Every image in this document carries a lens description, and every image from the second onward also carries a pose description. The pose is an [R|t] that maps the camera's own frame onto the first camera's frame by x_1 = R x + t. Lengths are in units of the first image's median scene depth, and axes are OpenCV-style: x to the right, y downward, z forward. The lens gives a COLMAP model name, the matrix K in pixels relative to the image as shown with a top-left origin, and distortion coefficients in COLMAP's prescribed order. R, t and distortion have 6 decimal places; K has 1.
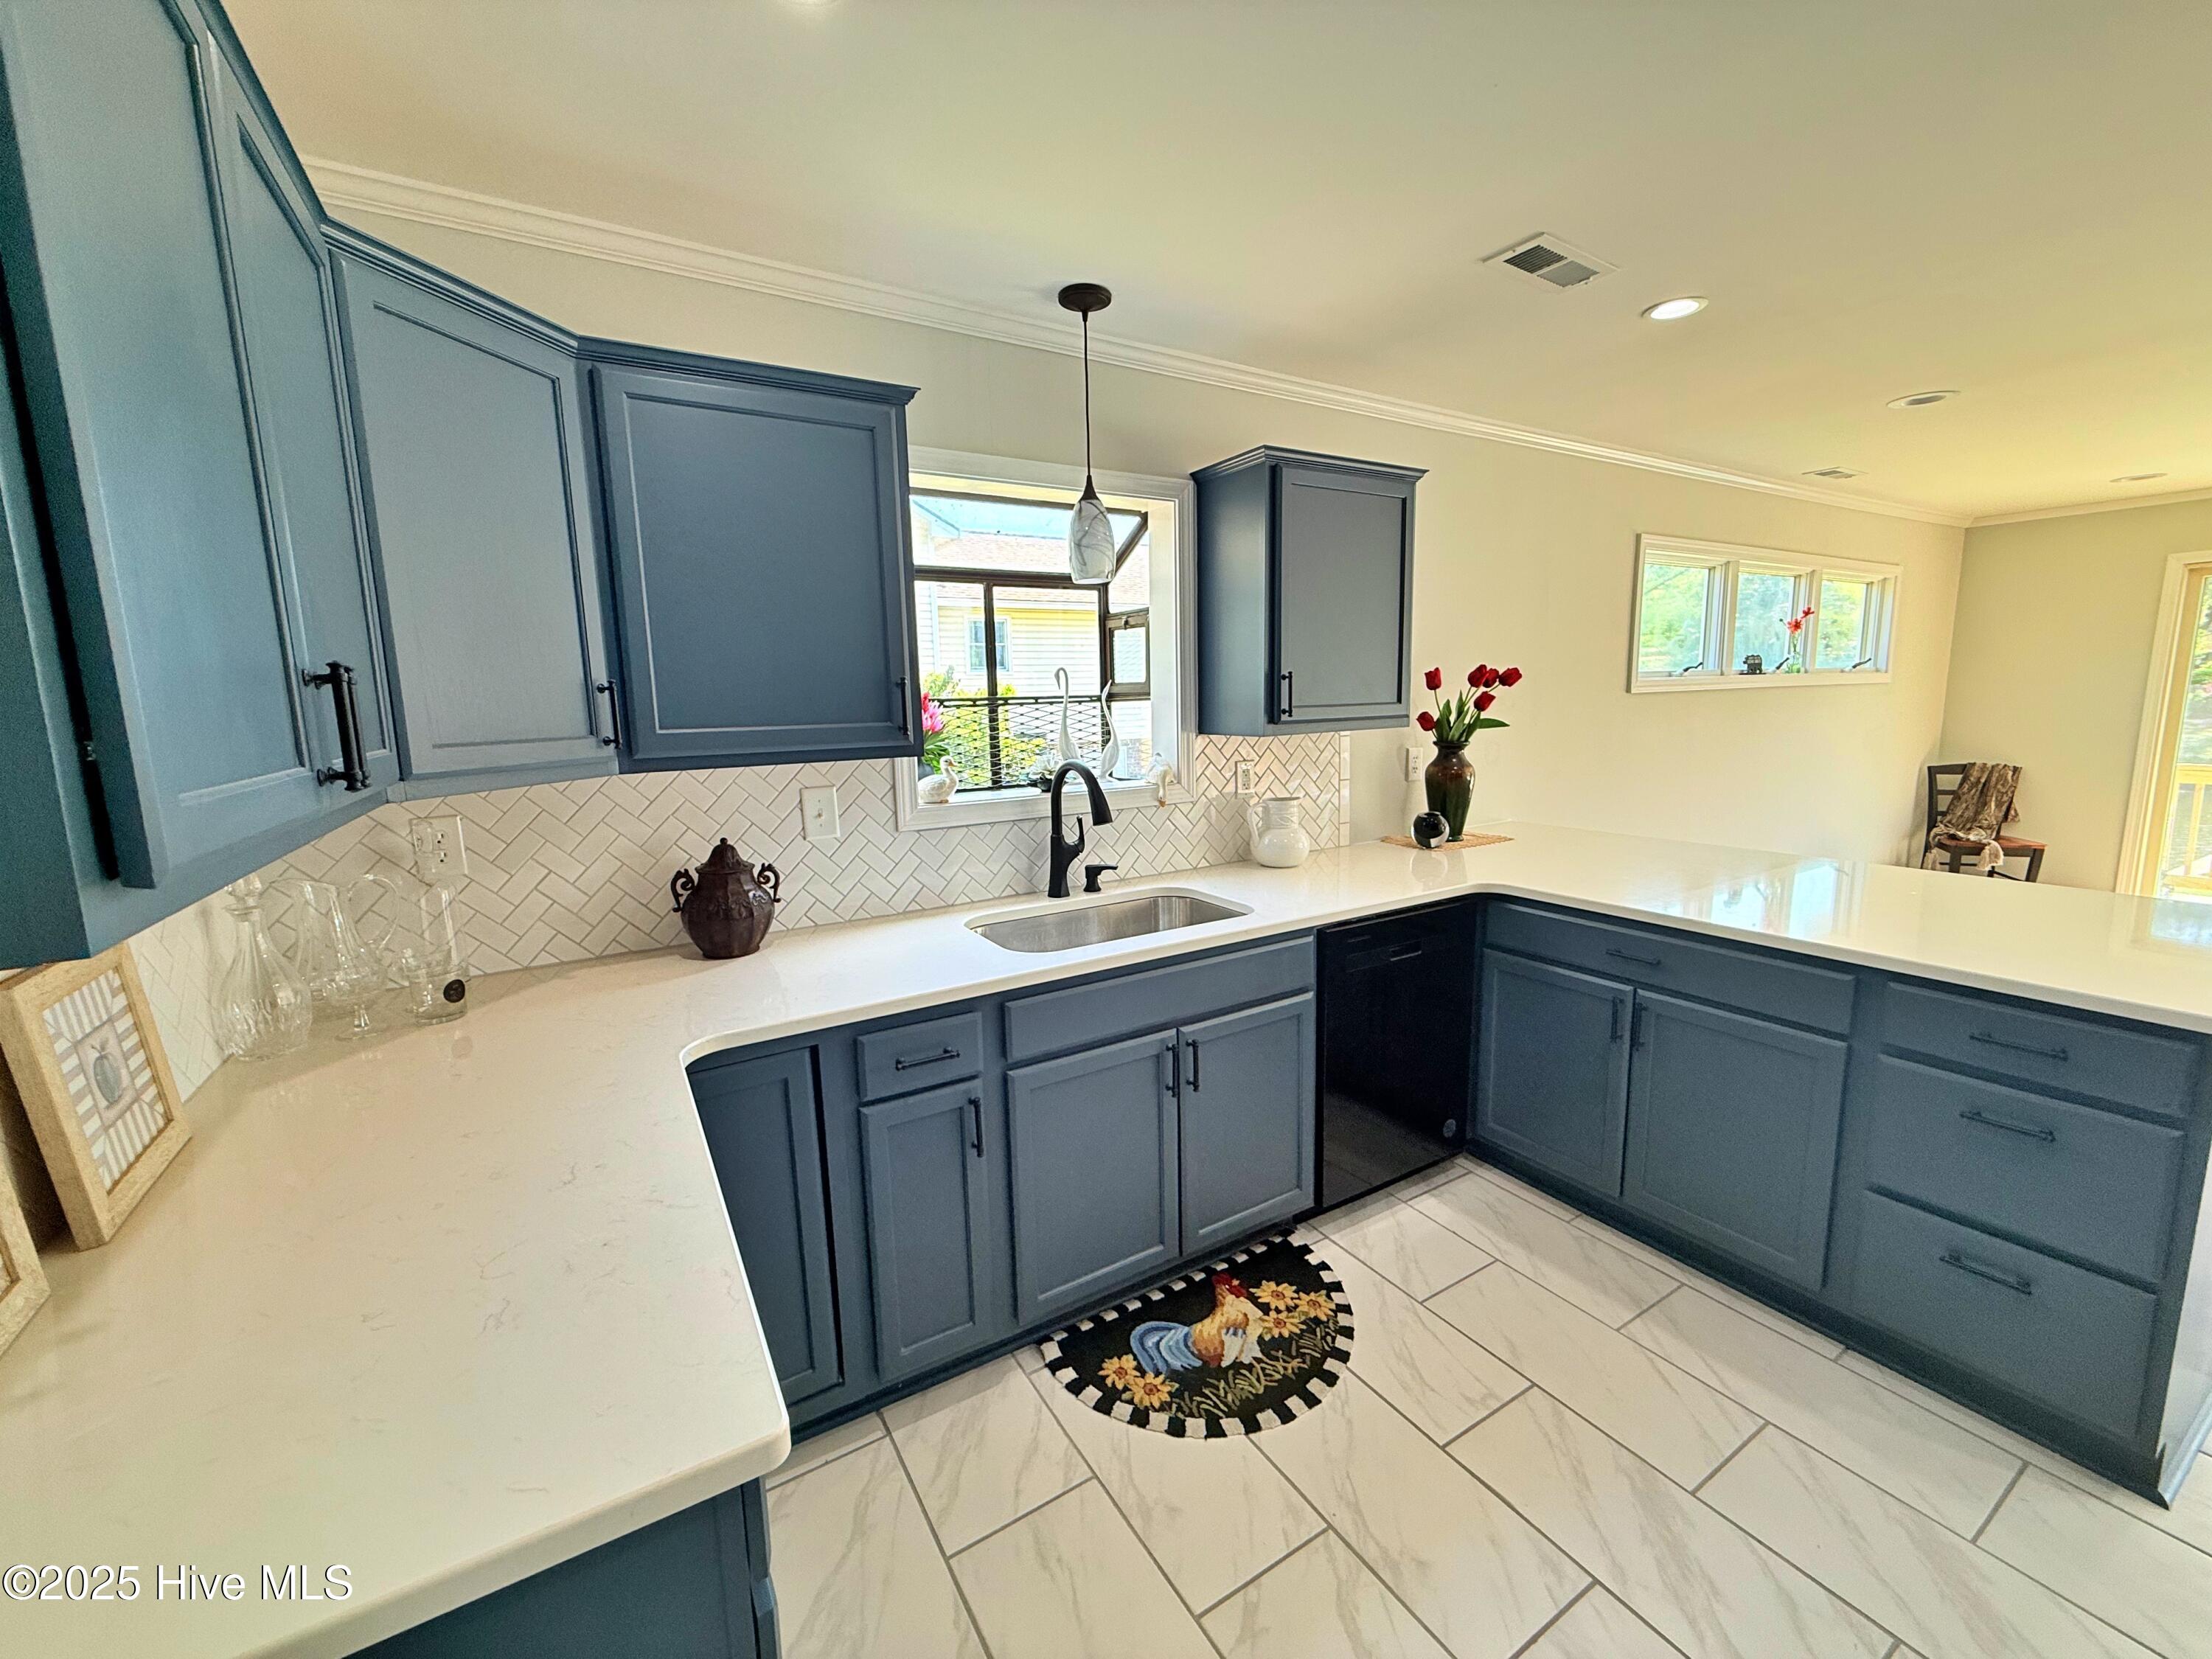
lens RADIAL K [[879.4, 0, 1096.8], [0, 879.4, 827.5], [0, 0, 1]] dist [-0.000626, -0.000168]
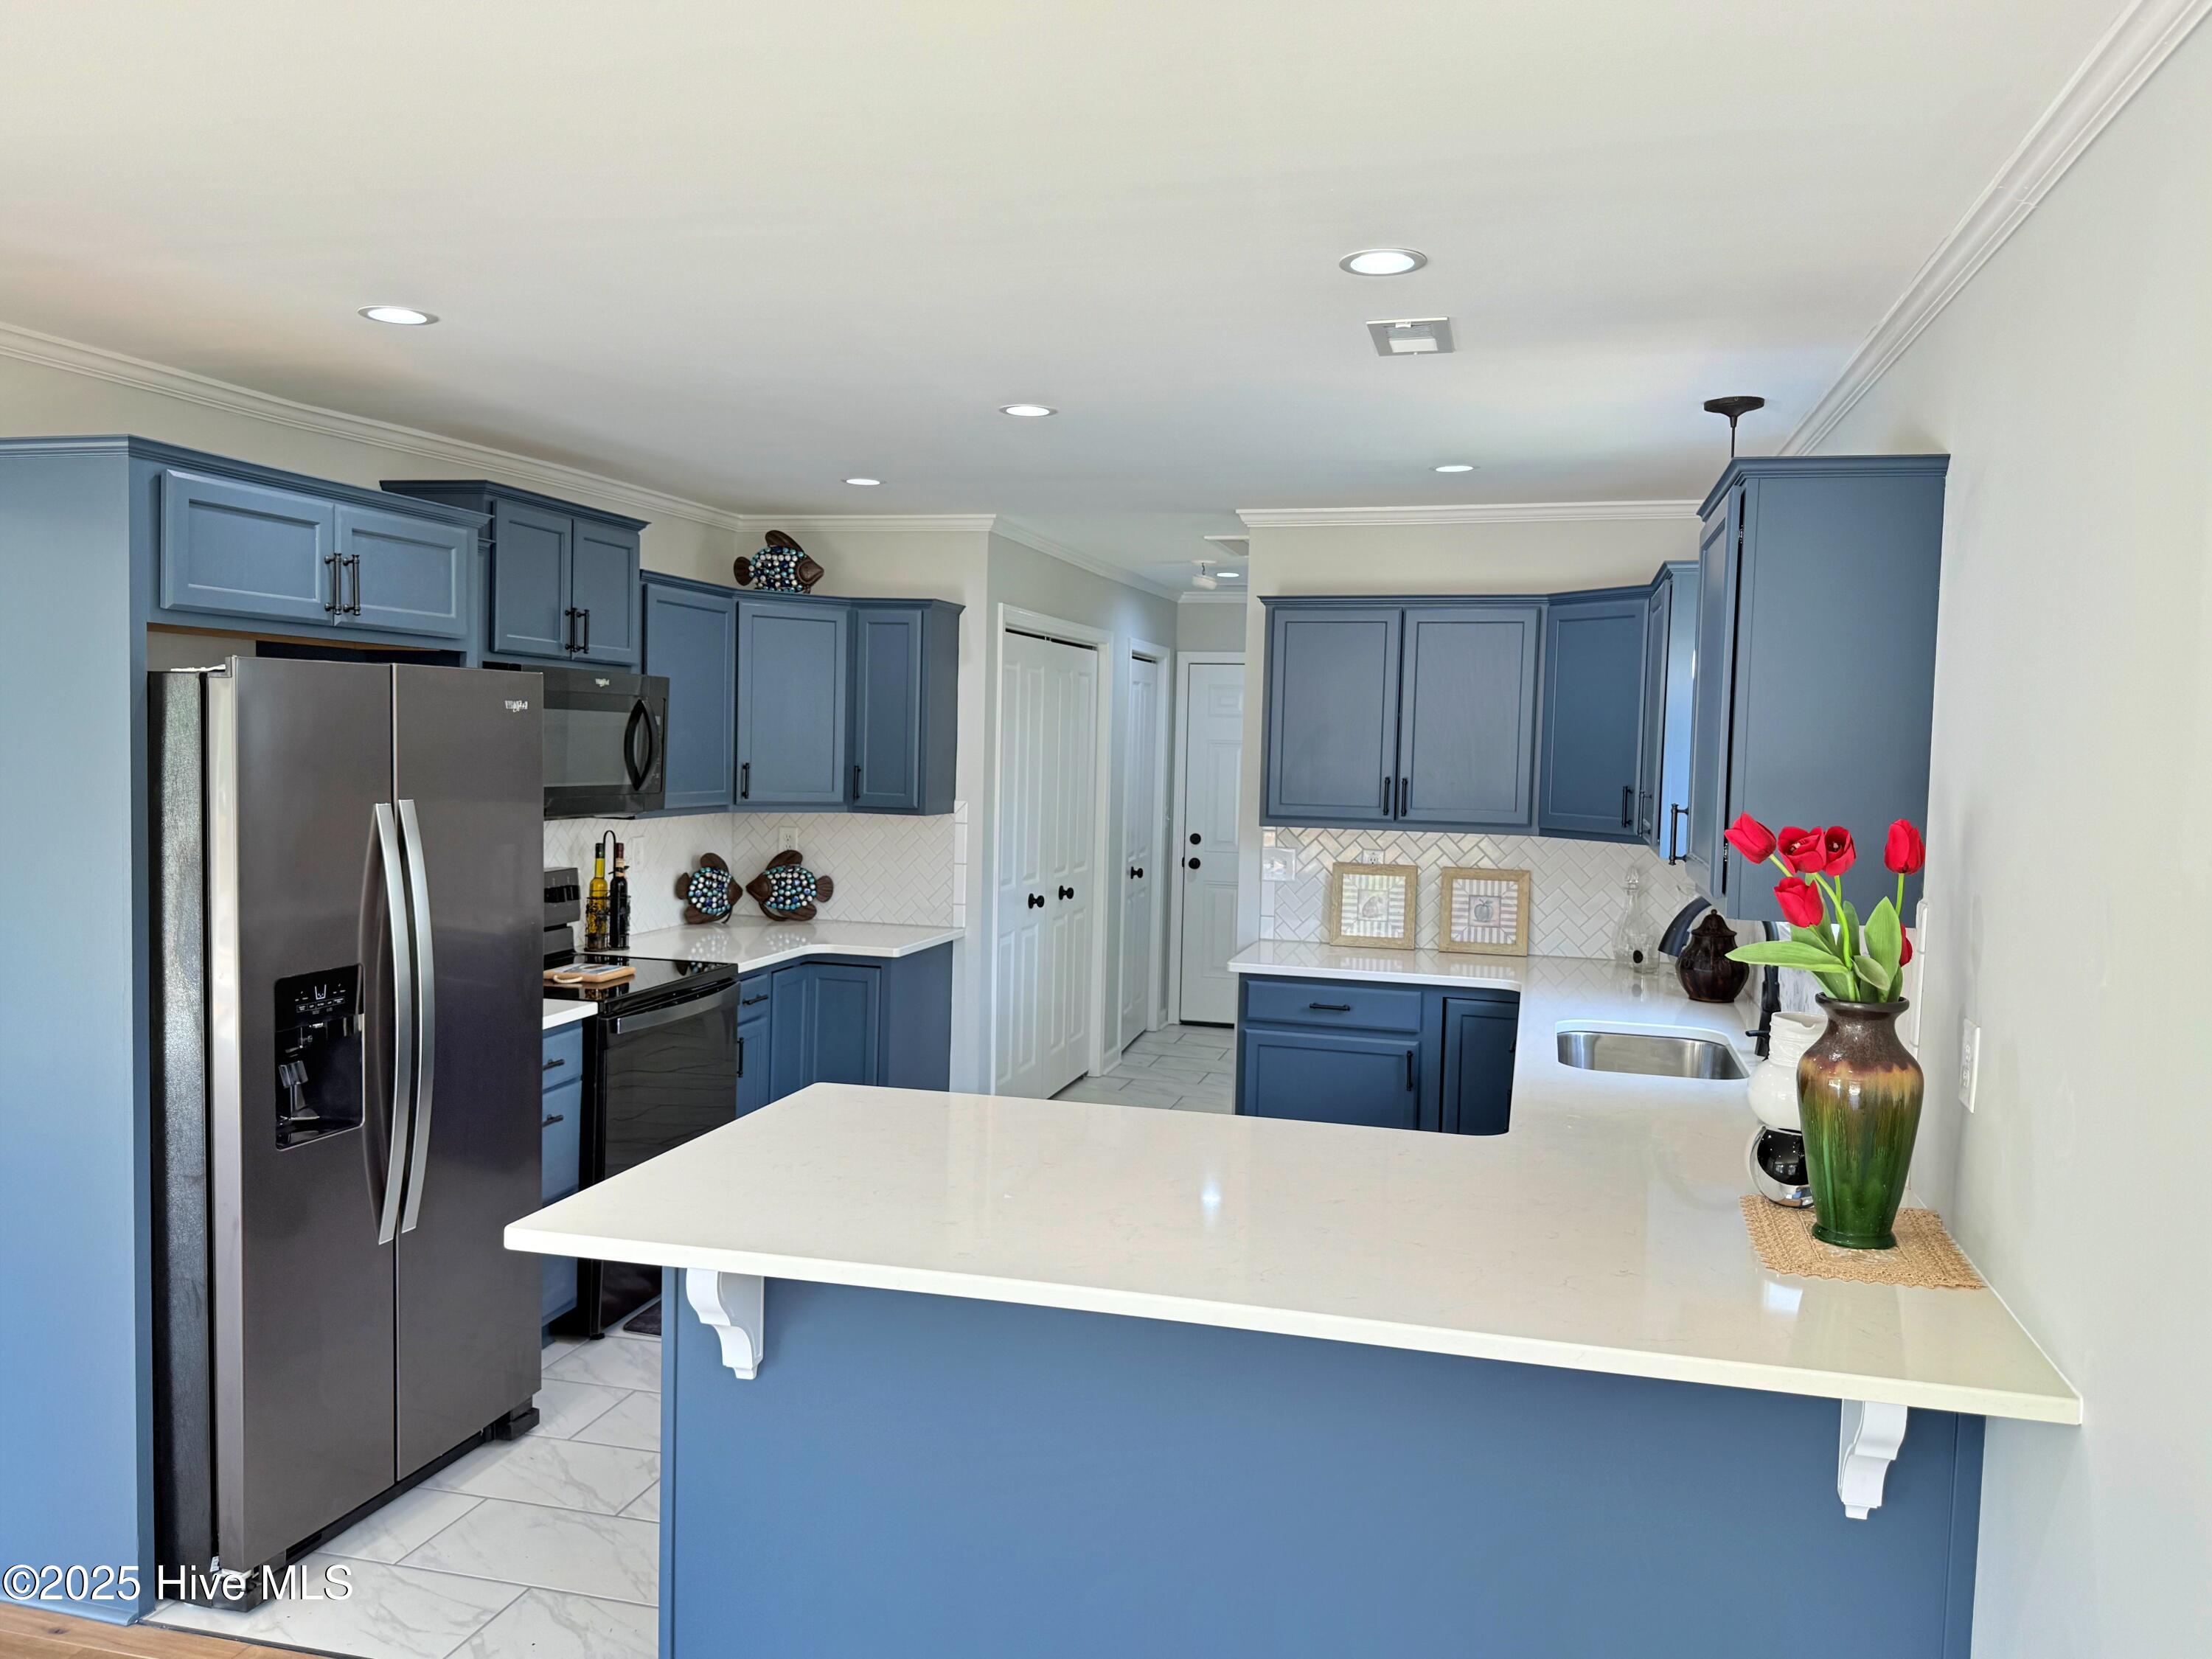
lens RADIAL K [[1651.4, 0, 1104.9], [0, 1651.4, 836.3], [0, 0, 1]] dist [0.163934, -0.289184]
pose [[-0.714703, 0.048534, -0.697742, 1.513761], [-0.111684, 0.976870, 0.182348, -0.348021], [0.690454, 0.208252, -0.692752, 1.626054]]
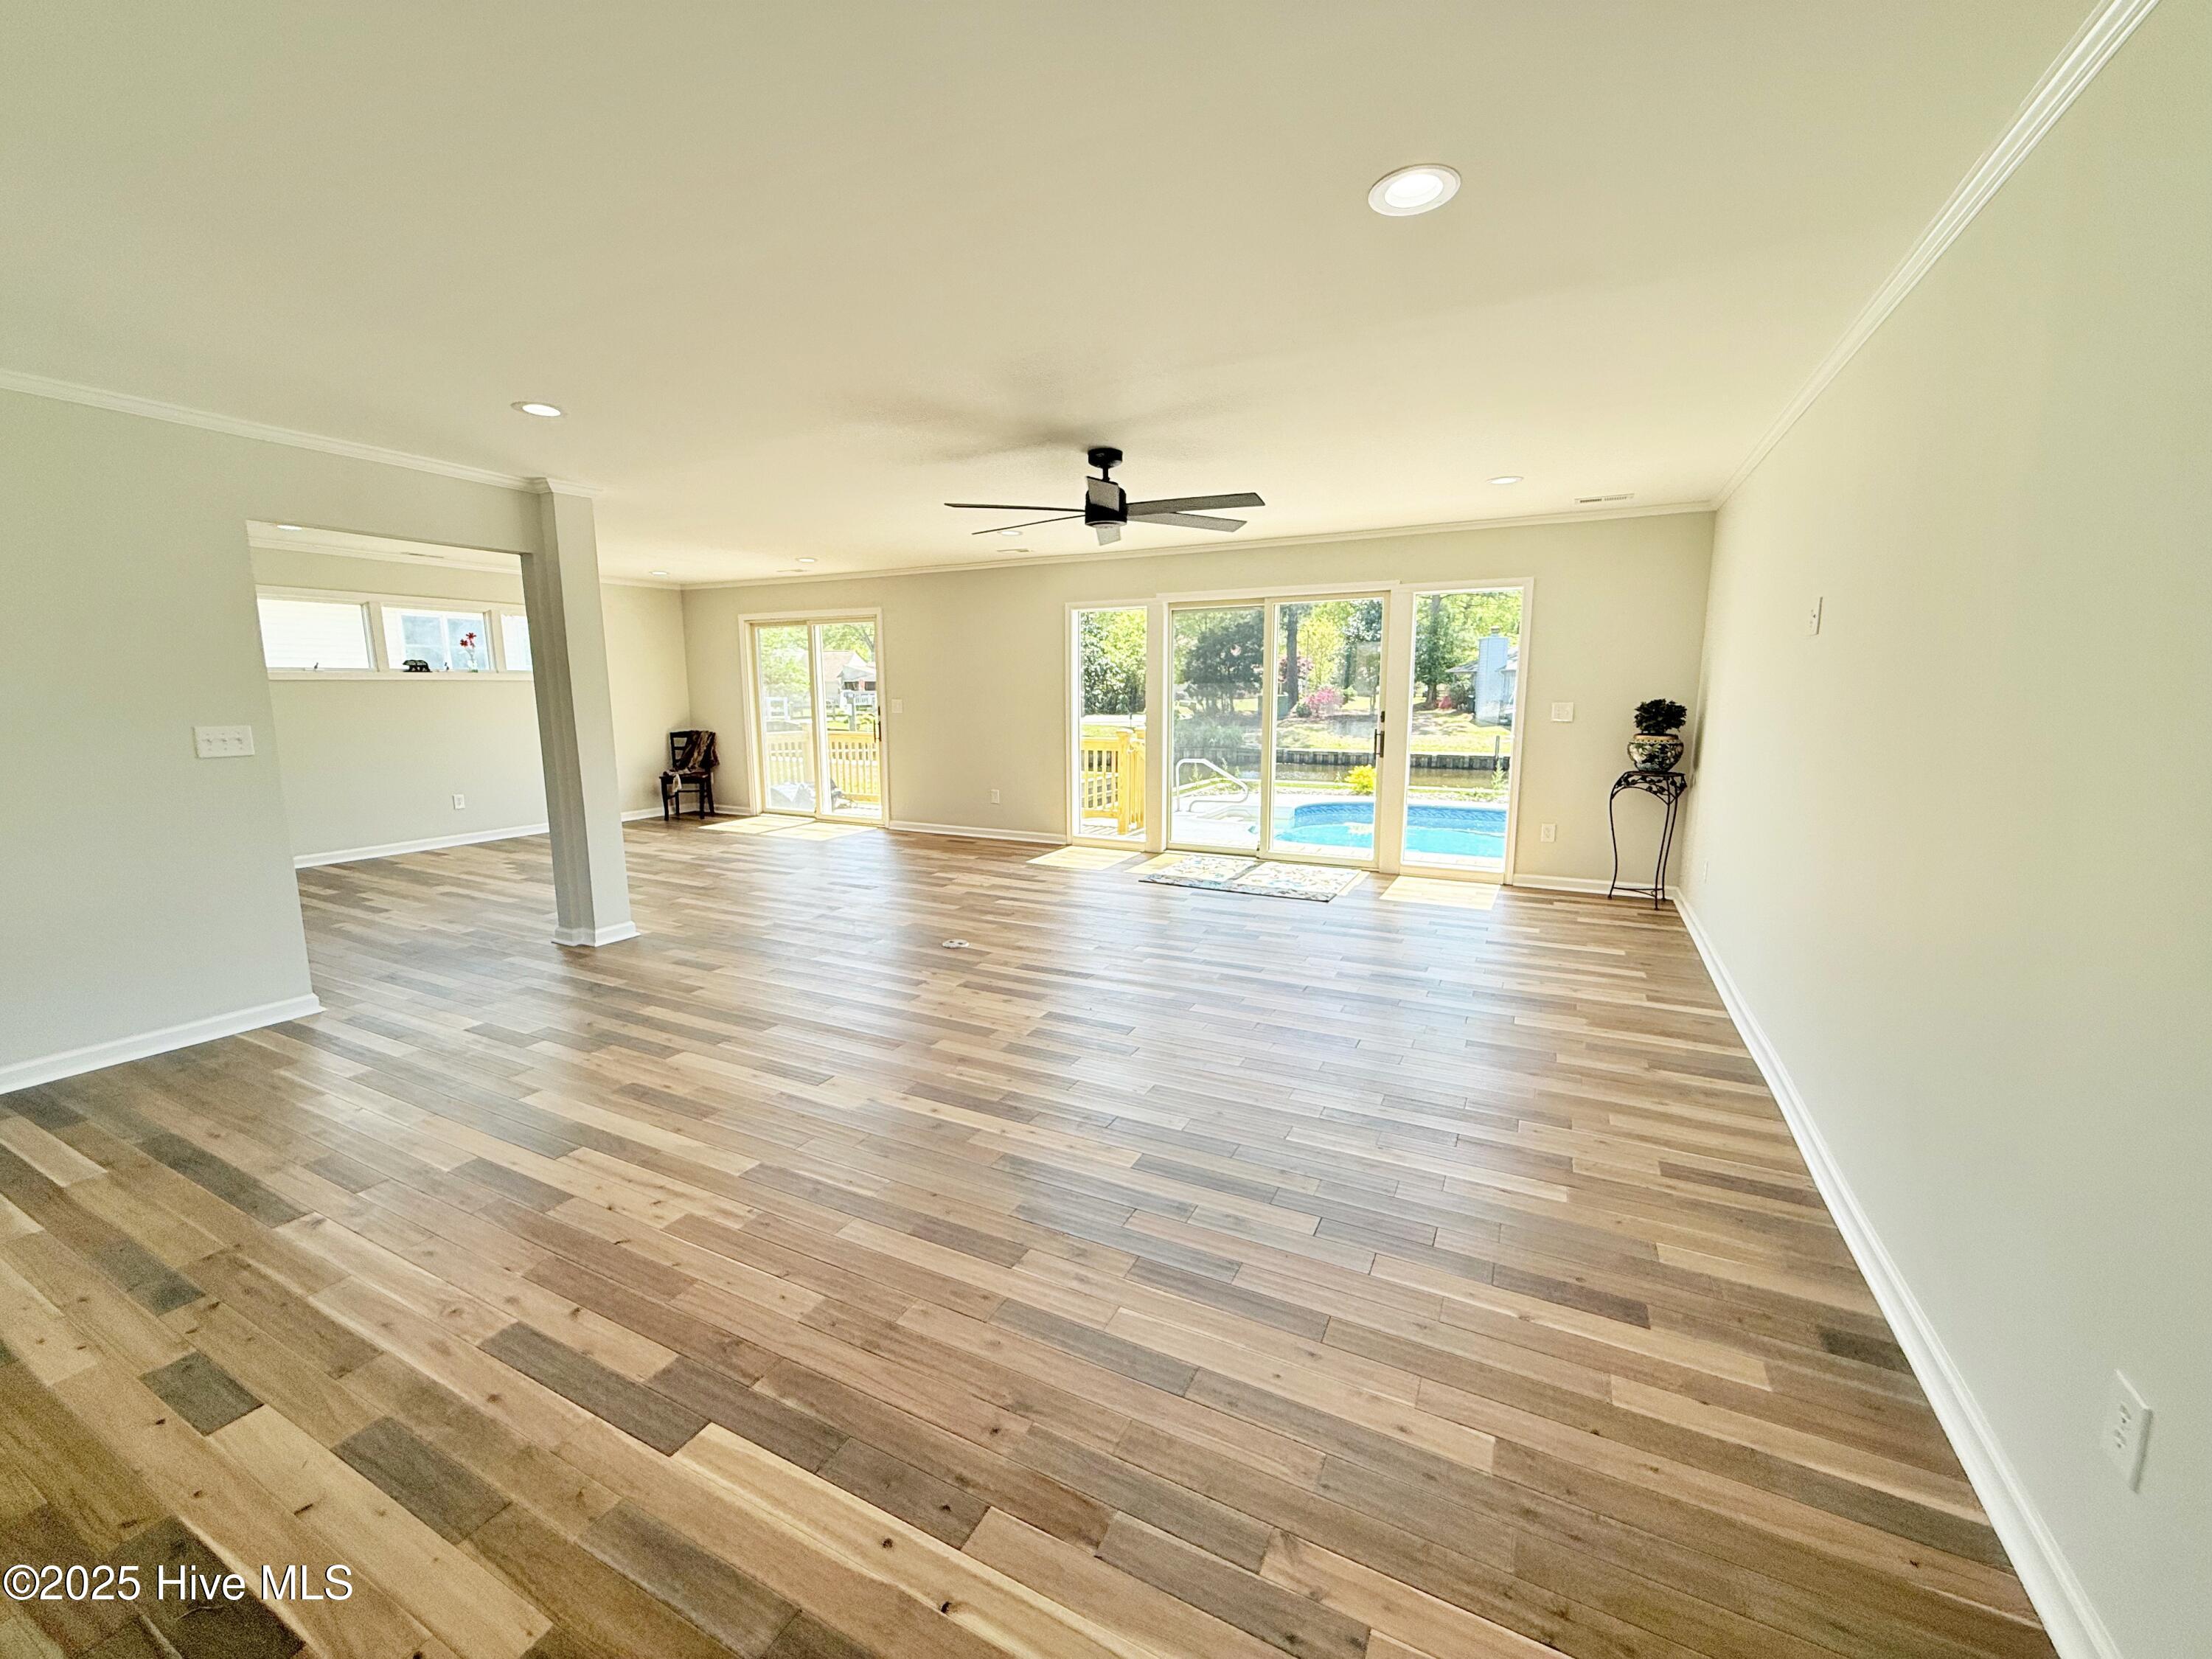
lens RADIAL K [[891.7, 0, 1102.8], [0, 891.7, 829.2], [0, 0, 1]] dist [0.003282, 0.000029]
pose [[0.848805, -0.061715, 0.525092, 1.719733], [0.063041, 0.997892, 0.015378, 0.318361], [-0.524934, 0.020049, 0.850907, -1.988450]]
